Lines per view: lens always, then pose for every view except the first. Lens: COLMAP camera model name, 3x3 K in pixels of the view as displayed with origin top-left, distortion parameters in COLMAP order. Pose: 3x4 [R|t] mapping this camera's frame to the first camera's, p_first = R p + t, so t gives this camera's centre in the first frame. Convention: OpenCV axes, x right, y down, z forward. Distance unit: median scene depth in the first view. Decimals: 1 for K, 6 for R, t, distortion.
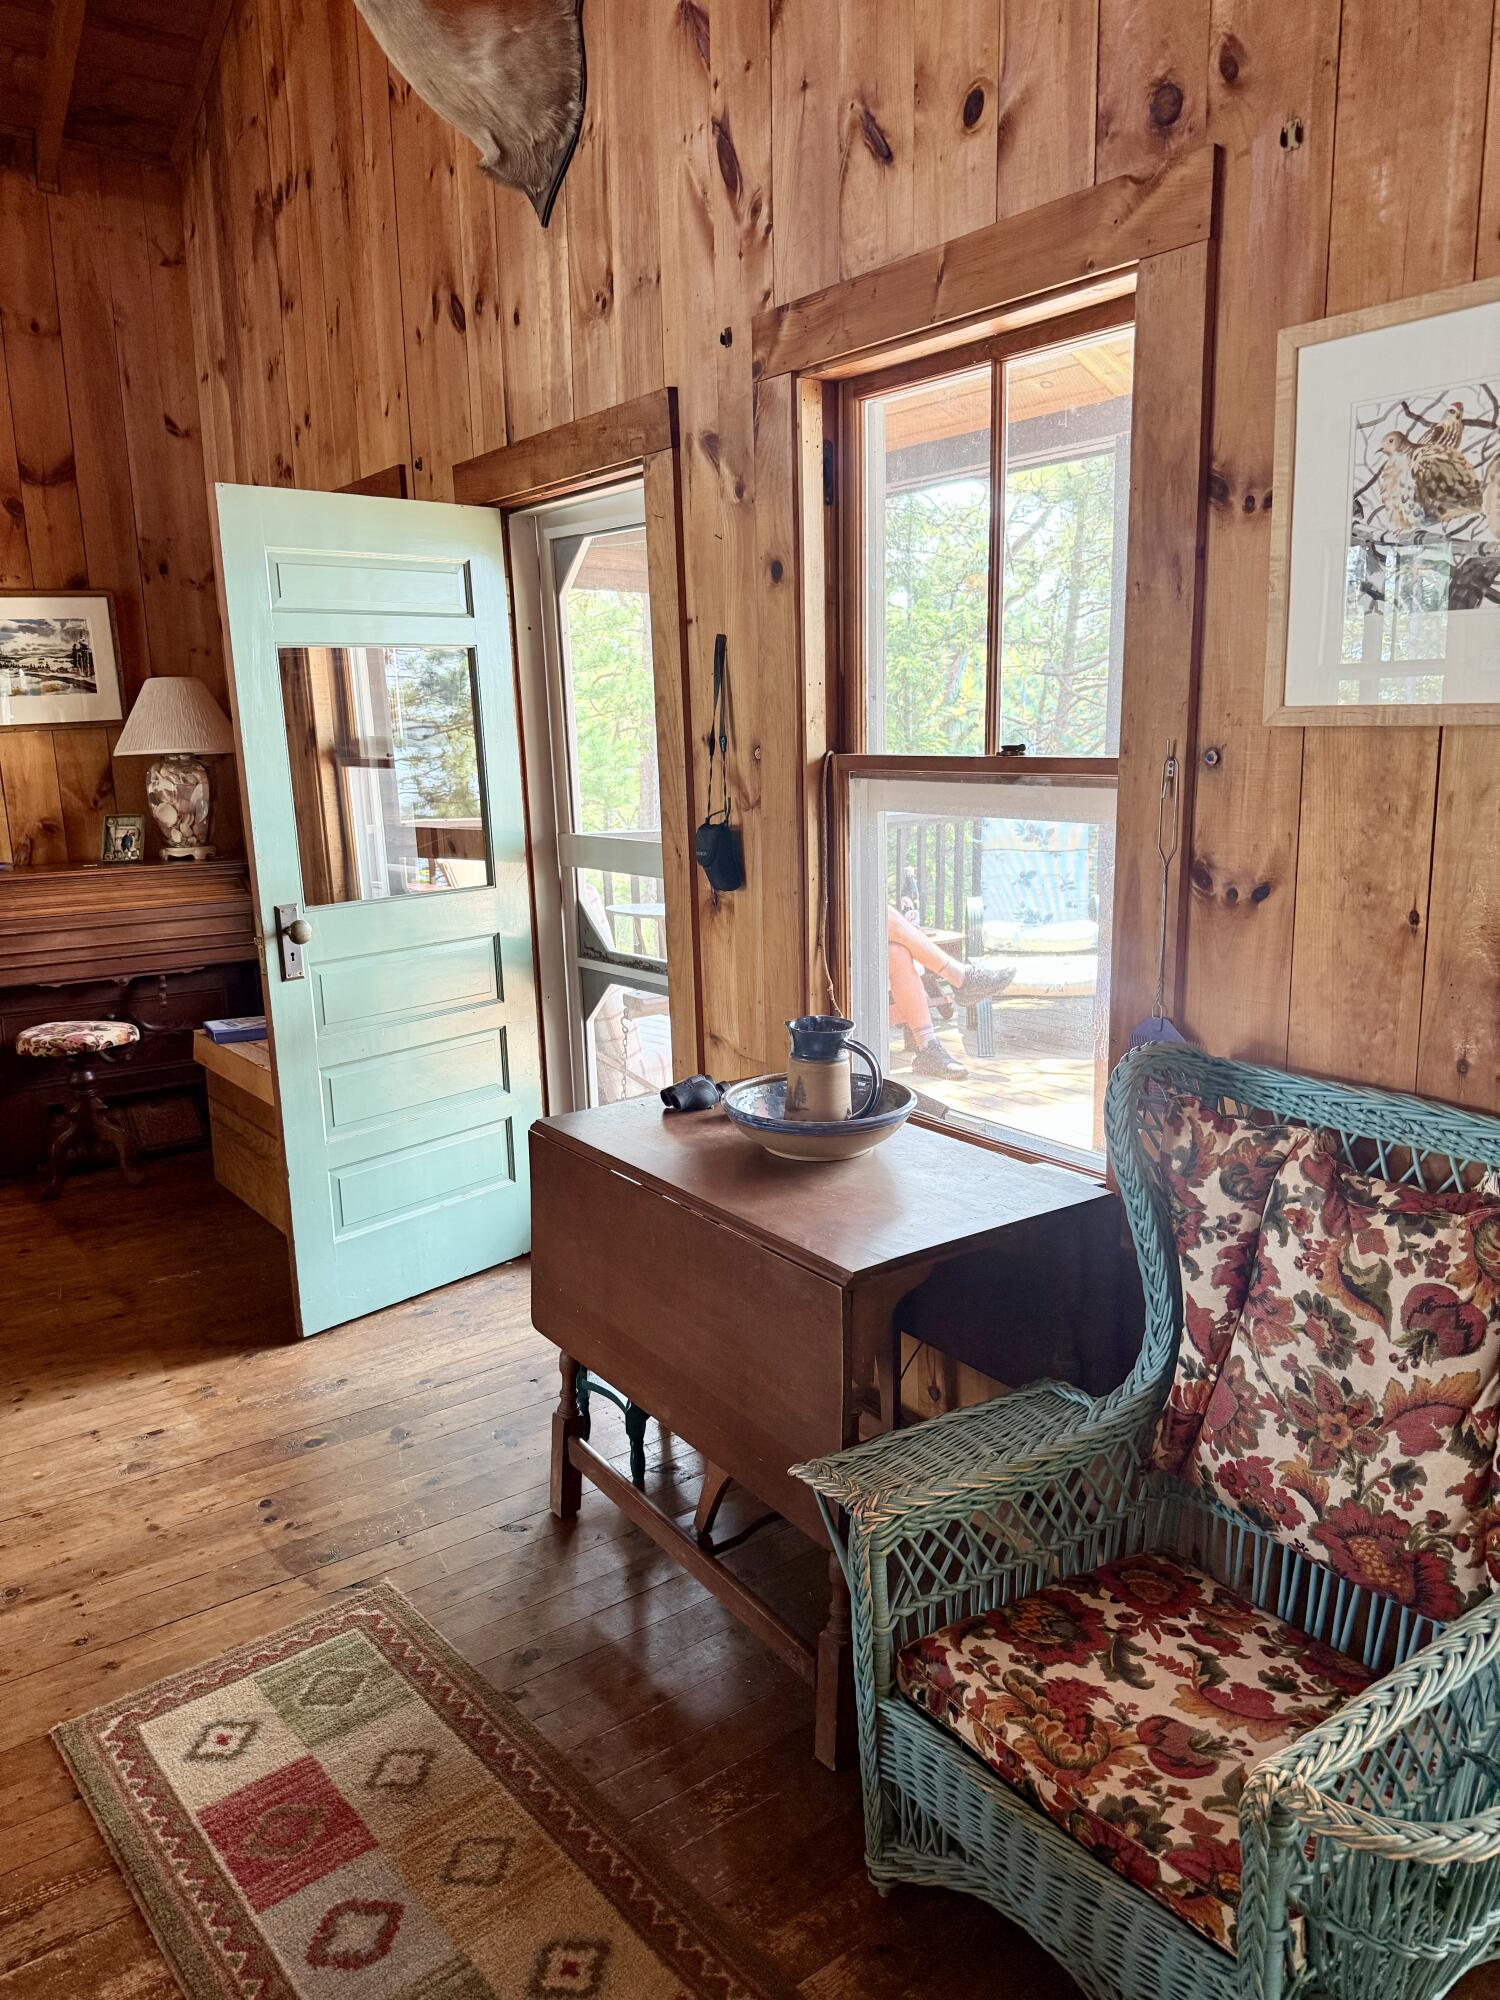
lens RADIAL K [[1406.2, 0, 770.5], [0, 1406.2, 1012.2], [0, 0, 1]] dist [-0.002038, -0.007178]
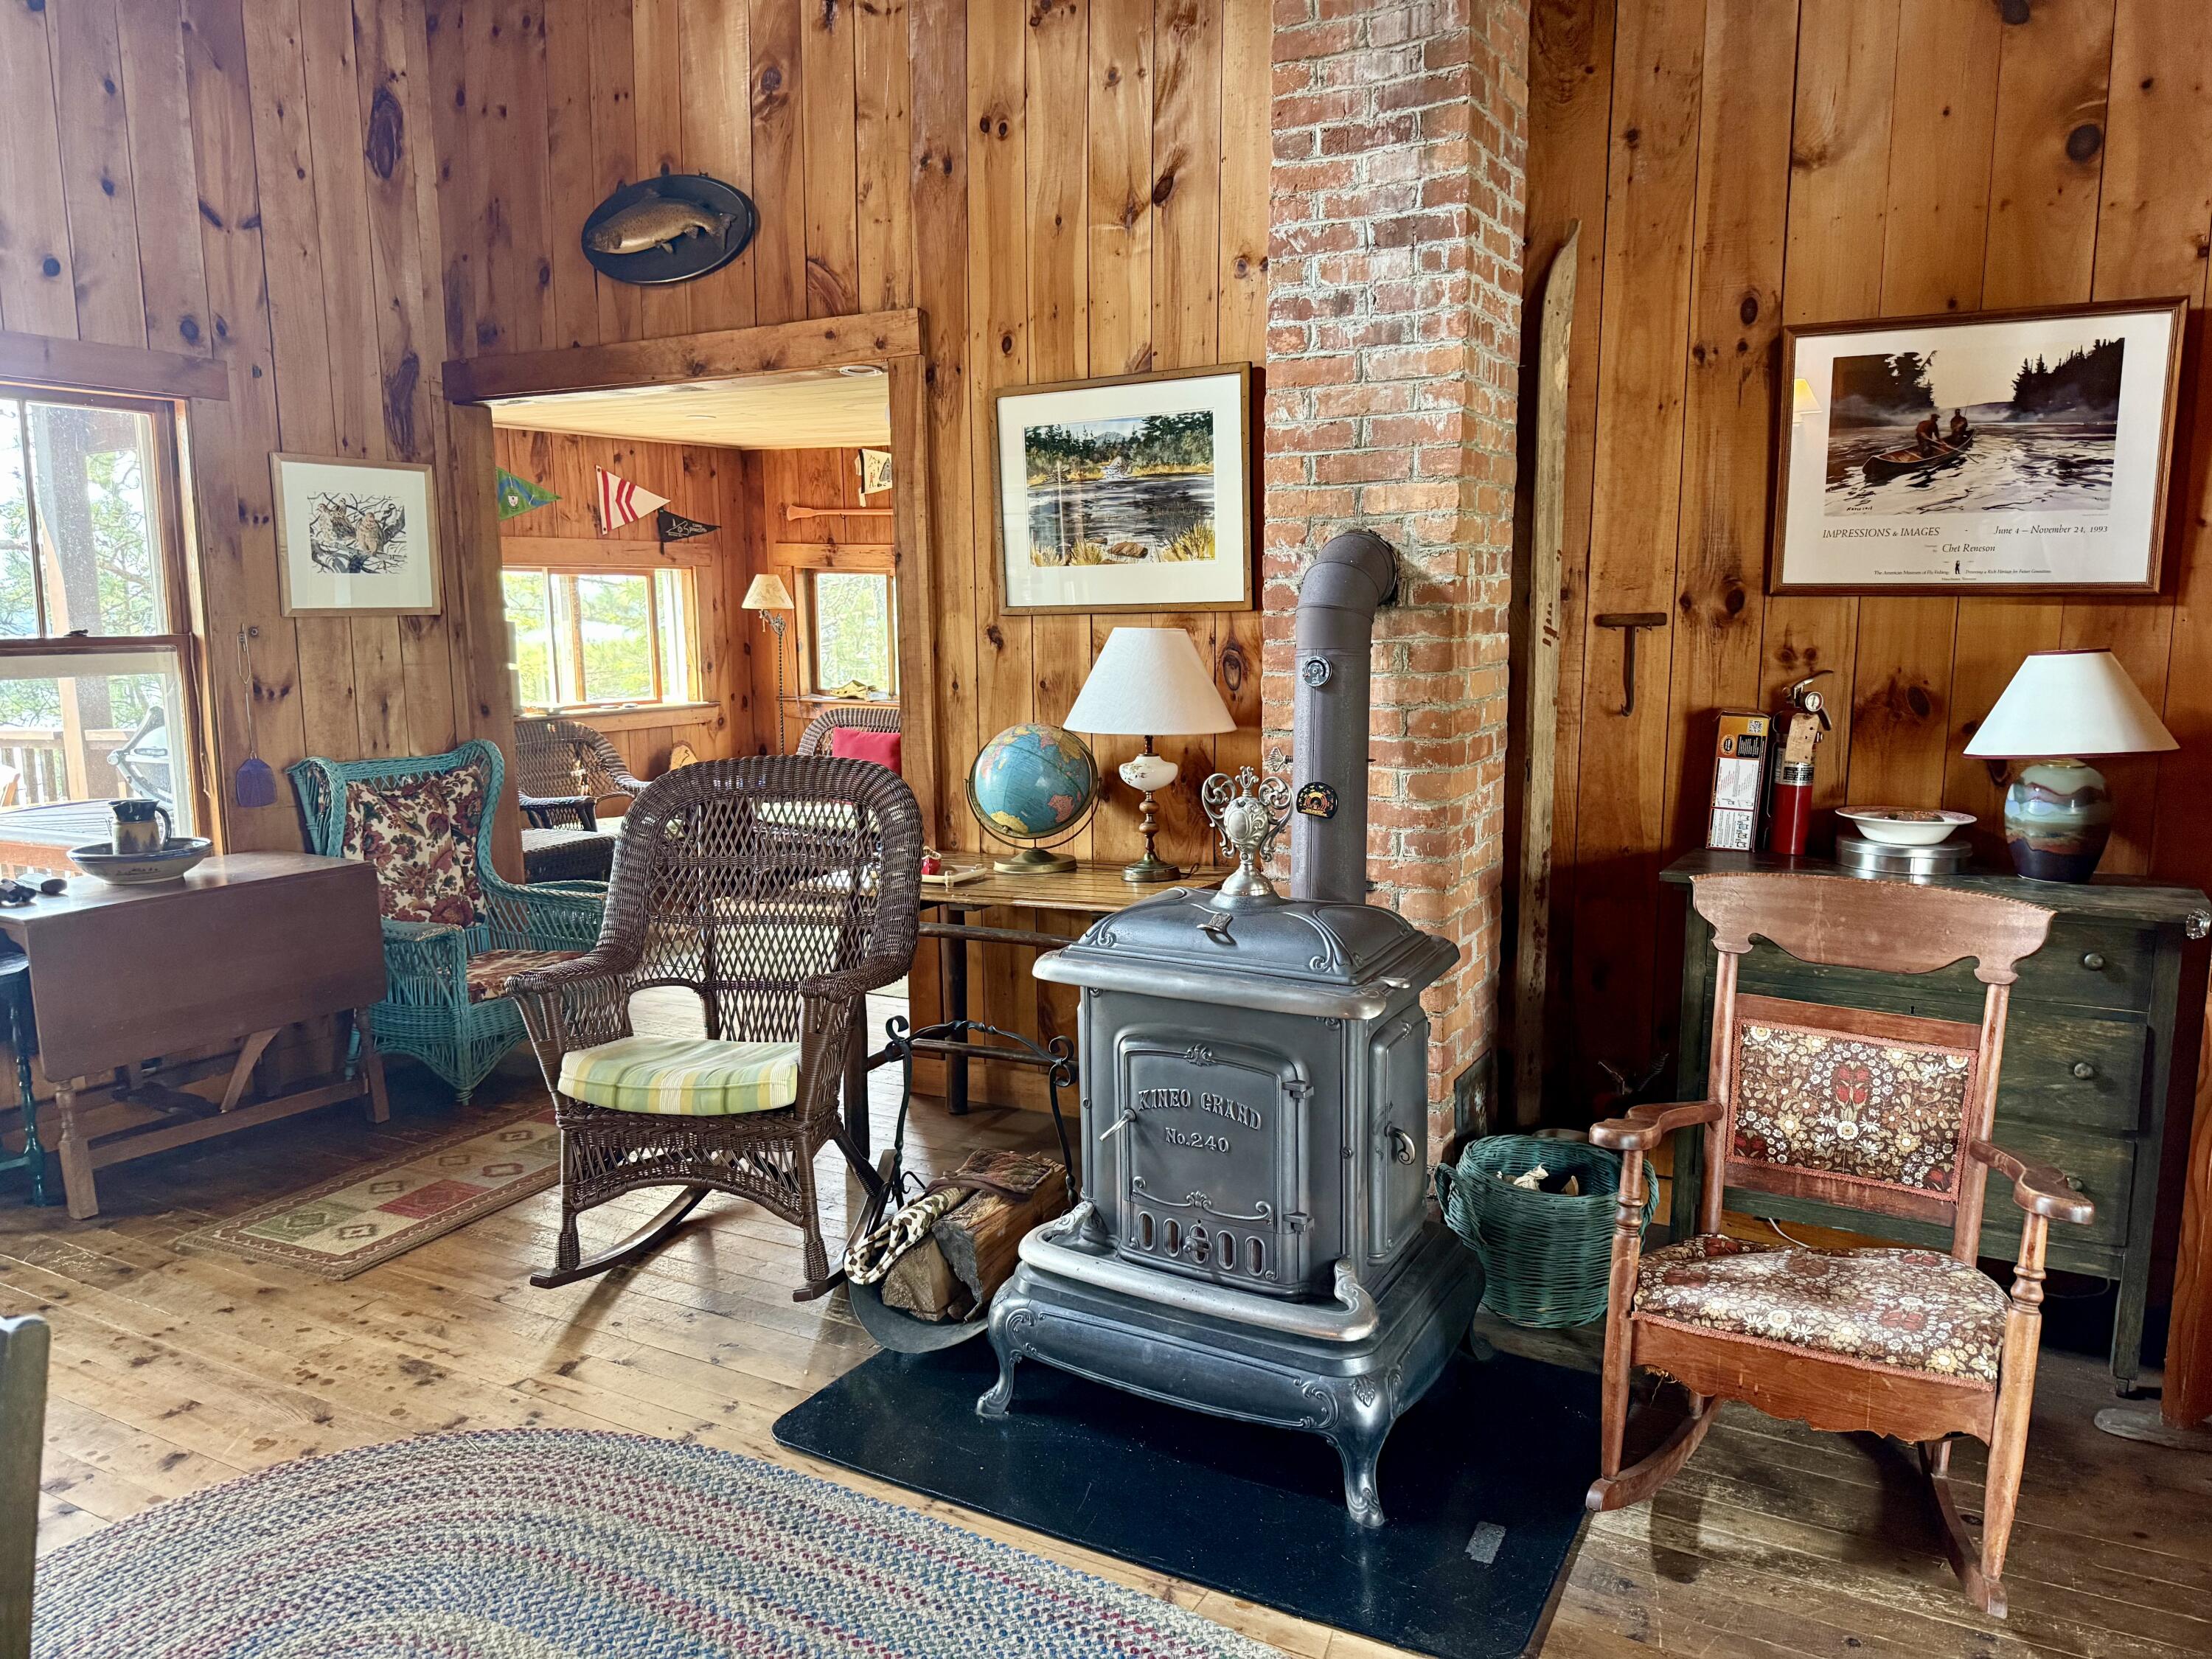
lens RADIAL K [[1555.3, 0, 1123.2], [0, 1555.3, 827.7], [0, 0, 1]] dist [-0.002038, -0.007178]
pose [[-0.420307, -0.112143, 0.900425, -2.746527], [0.201959, 0.955880, 0.213322, -0.150745], [-0.884621, 0.271510, -0.379115, 0.915704]]
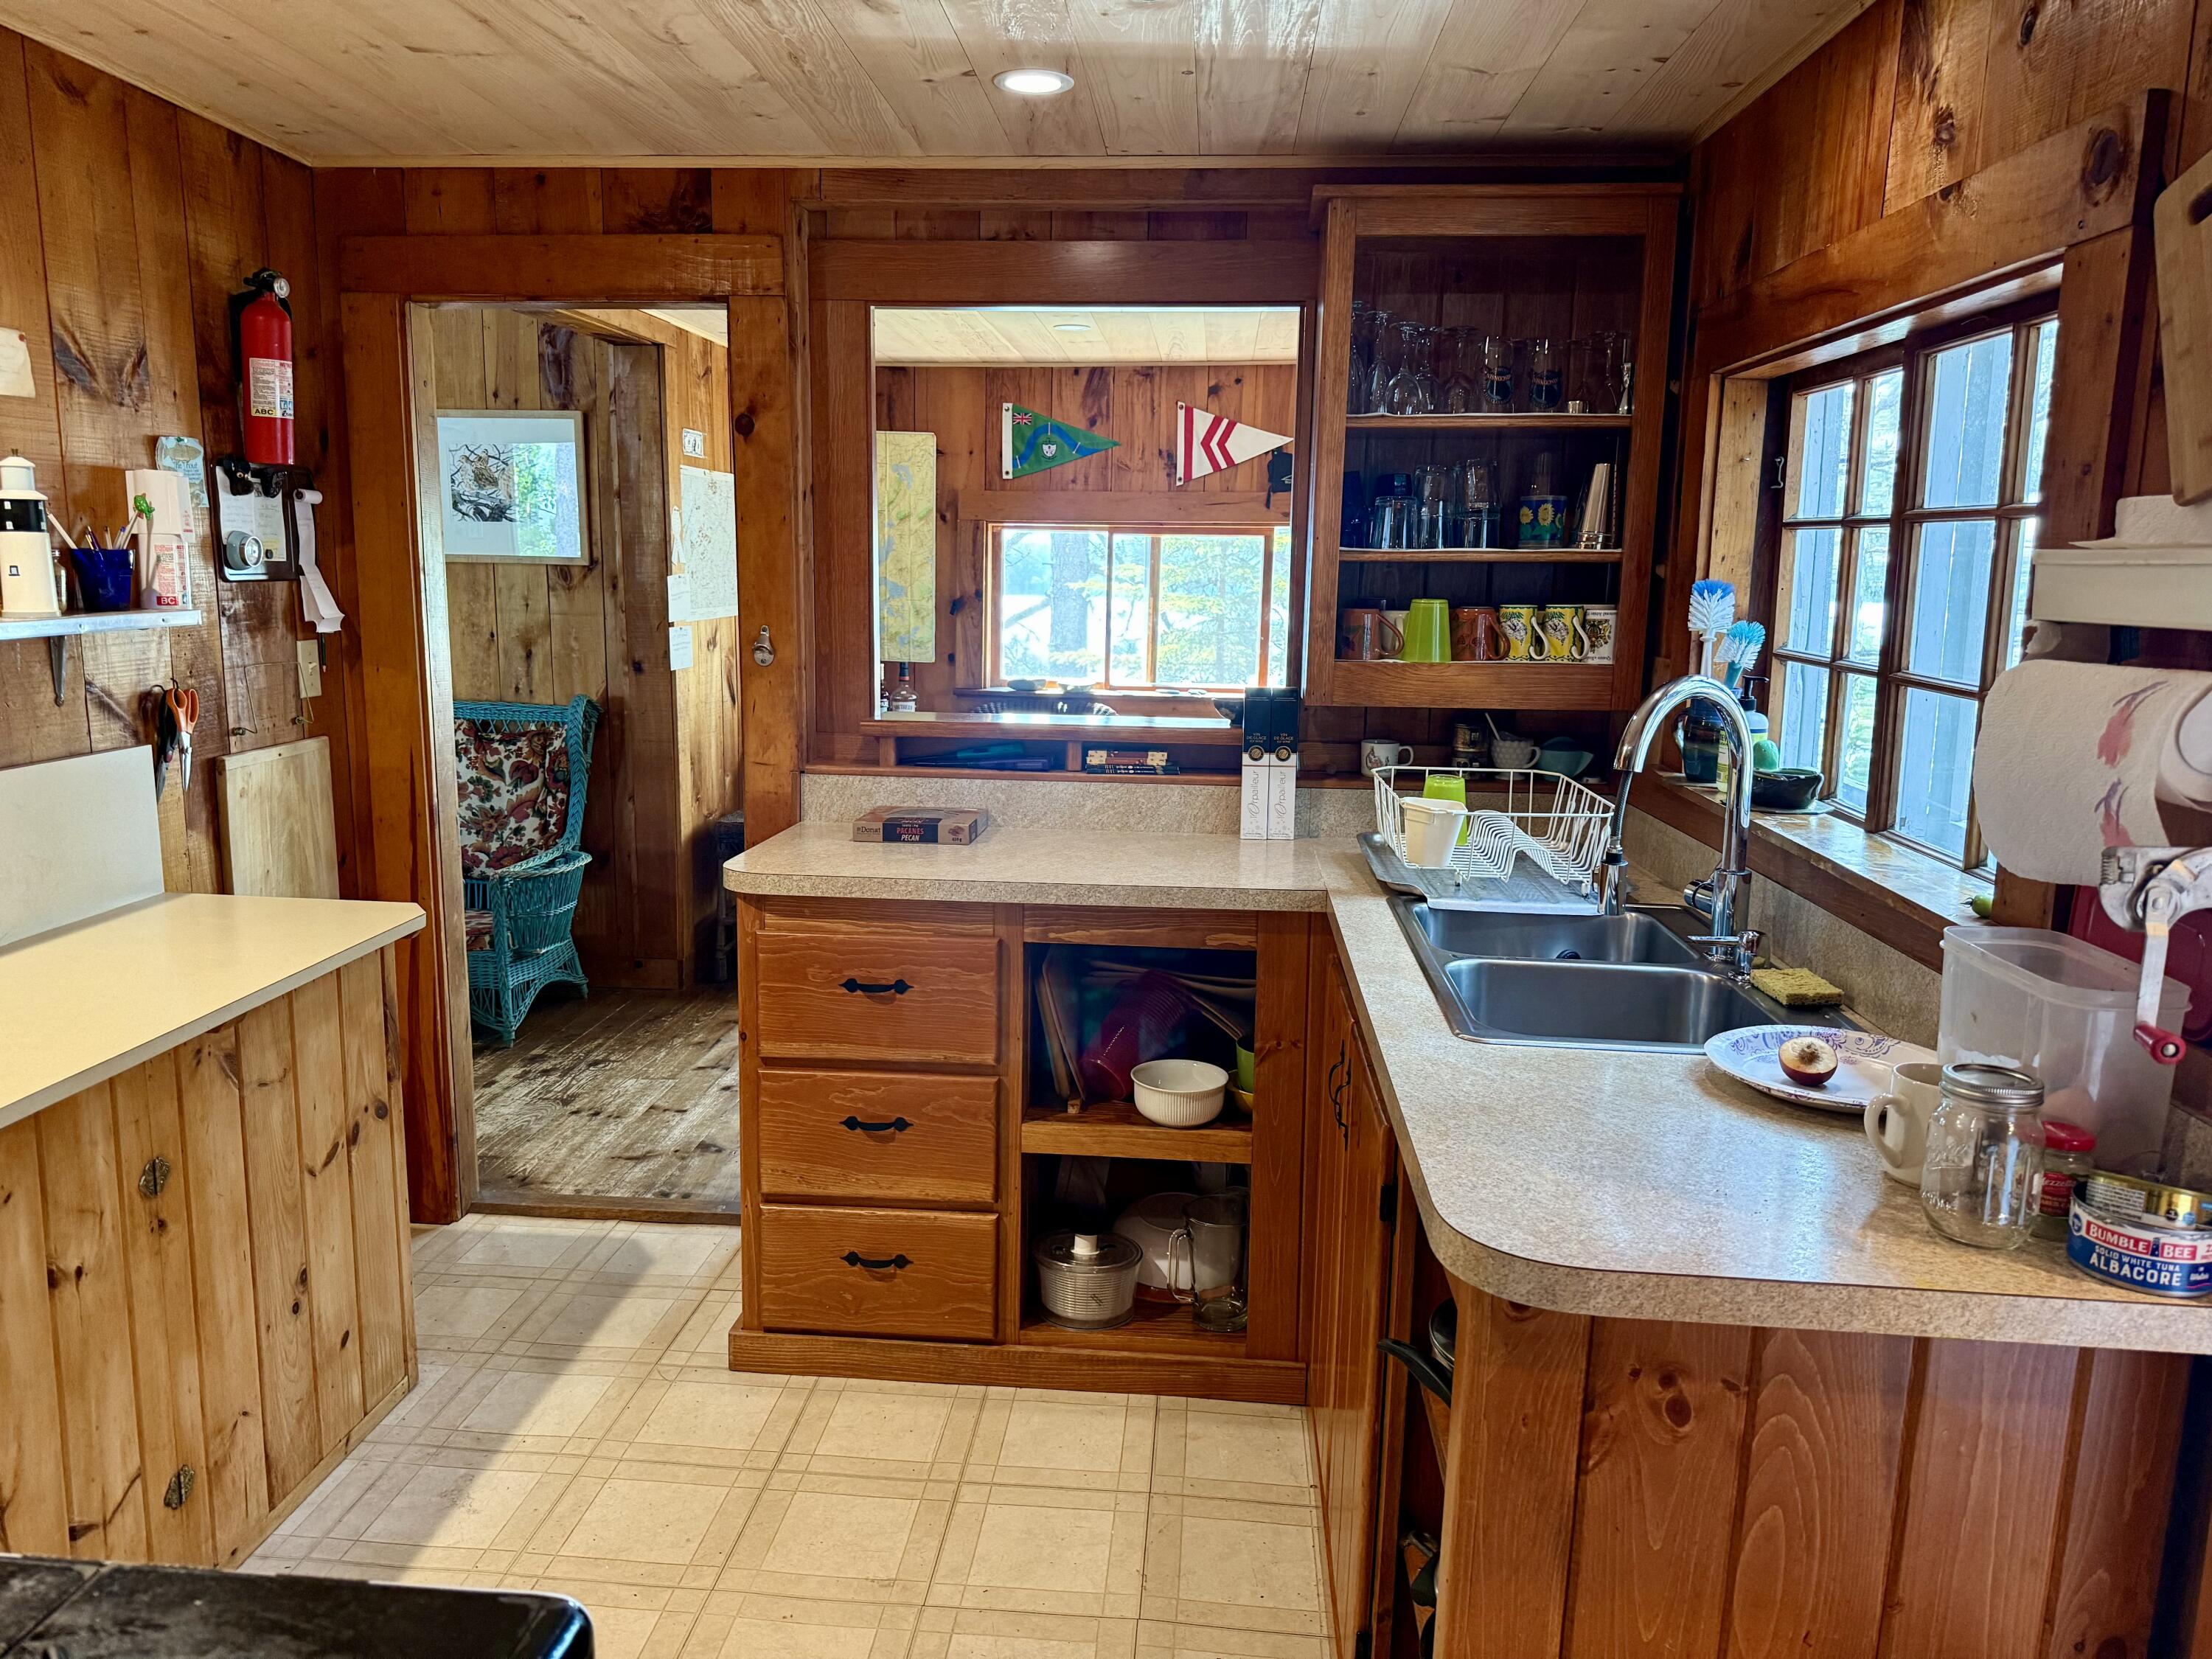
lens RADIAL K [[1555.3, 0, 1110.9], [0, 1555.3, 838.7], [0, 0, 1]] dist [-0.002038, -0.007178]
pose [[0.653759, -0.092322, 0.751050, -1.043515], [0.129793, 0.991501, 0.008900, 0.450513], [-0.745489, 0.091663, 0.660185, -1.817190]]
